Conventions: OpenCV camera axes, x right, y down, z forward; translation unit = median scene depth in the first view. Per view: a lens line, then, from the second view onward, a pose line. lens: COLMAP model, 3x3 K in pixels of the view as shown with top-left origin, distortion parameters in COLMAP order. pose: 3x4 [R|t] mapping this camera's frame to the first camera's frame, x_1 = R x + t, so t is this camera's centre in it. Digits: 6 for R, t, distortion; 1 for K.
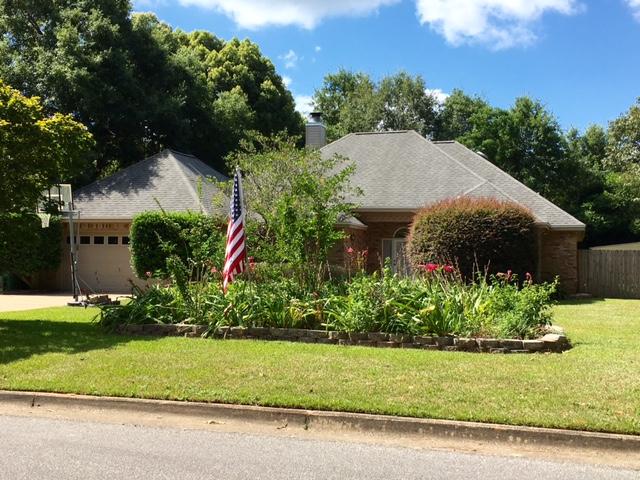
lens RADIAL K [[773.3, 0, 320.4], [0, 773.3, 242.5], [0, 0, 1]] dist [0.054926, 0.000000]
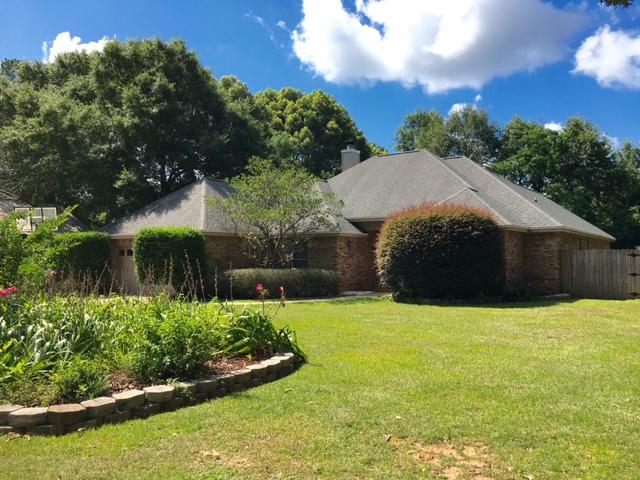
lens RADIAL K [[543.2, 0, 319.2], [0, 543.2, 235.8], [0, 0, 1]] dist [0.075599, -0.081620]
pose [[0.963955, -0.031359, -0.264210, 0.150577], [0.025566, 0.999352, -0.025337, 0.000086], [0.264834, 0.017668, 0.964132, 0.153014]]
